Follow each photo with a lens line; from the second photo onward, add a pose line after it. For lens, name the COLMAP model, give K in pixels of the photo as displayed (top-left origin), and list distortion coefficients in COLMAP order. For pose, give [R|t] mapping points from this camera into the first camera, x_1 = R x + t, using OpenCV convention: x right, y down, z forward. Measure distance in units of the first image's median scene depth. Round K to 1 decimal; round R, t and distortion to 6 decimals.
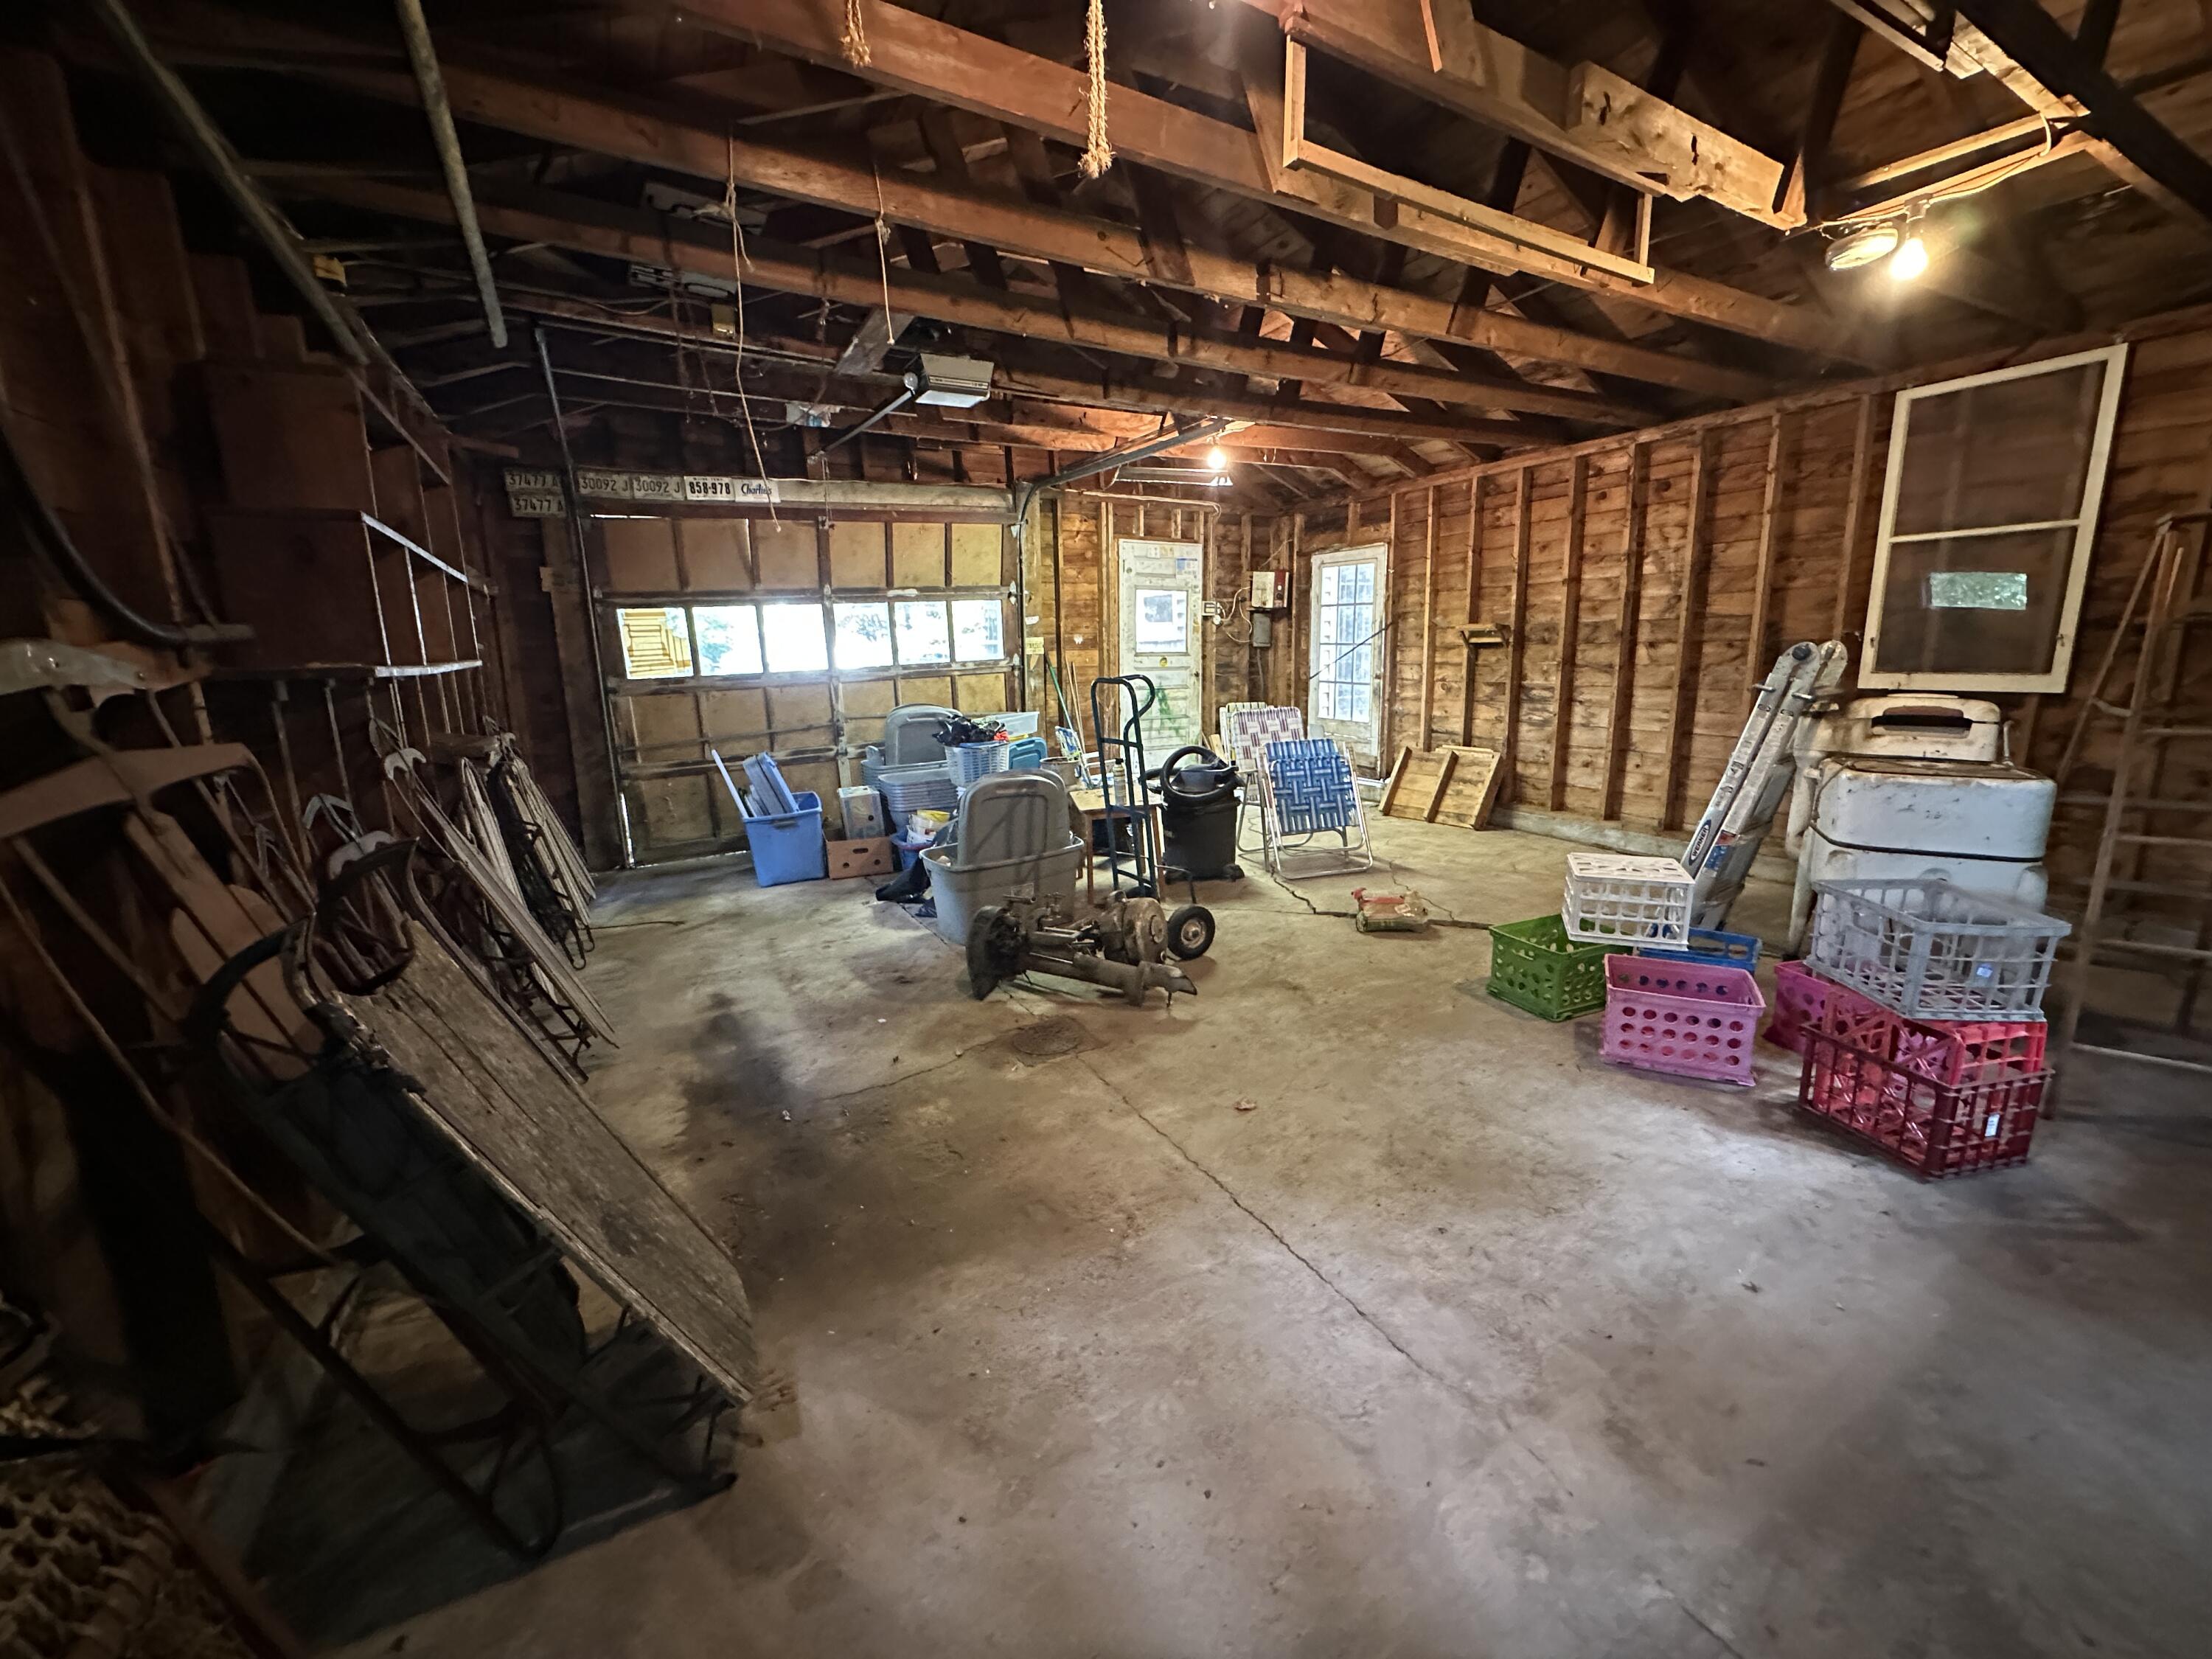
lens RADIAL K [[890.9, 0, 1106.0], [0, 890.9, 829.5], [0, 0, 1]] dist [-0.002893, -0.000434]
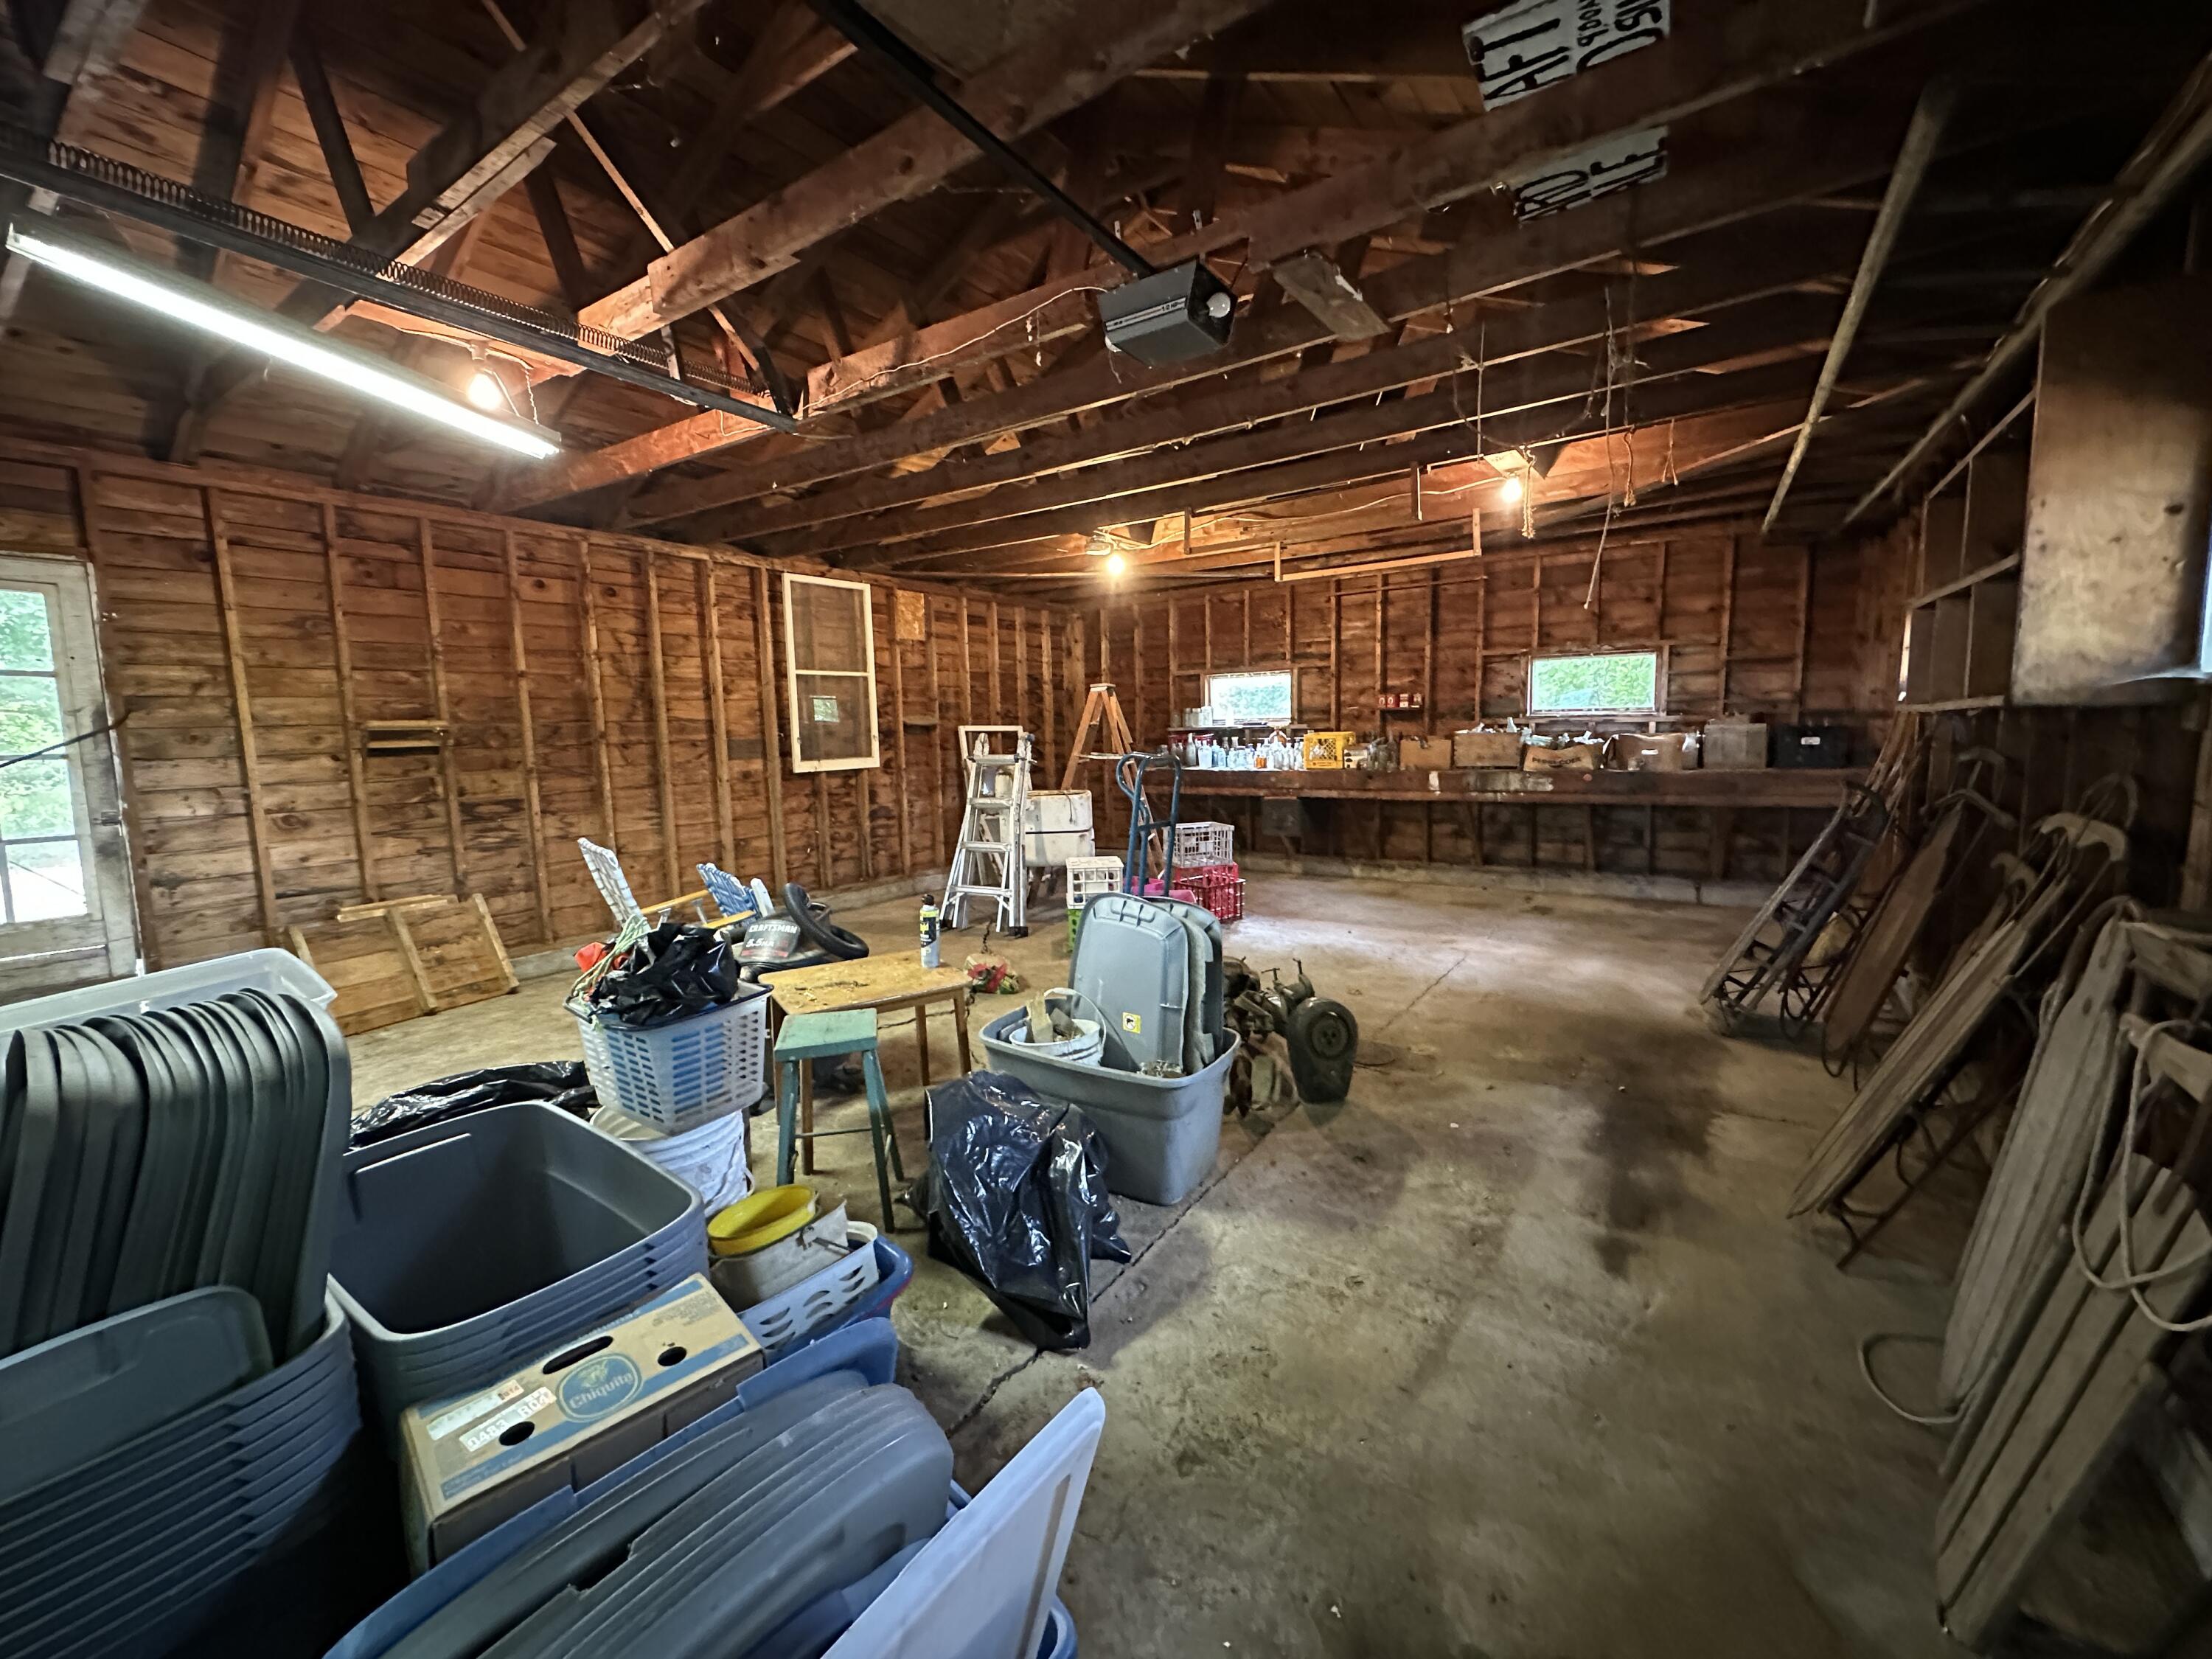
lens RADIAL K [[890.9, 0, 1106.0], [0, 890.9, 829.5], [0, 0, 1]] dist [-0.002893, -0.000434]
pose [[-0.452883, -0.068231, 0.888955, -0.768734], [0.213936, 0.959621, 0.182646, -0.269034], [-0.865522, 0.272897, -0.419998, 1.422940]]
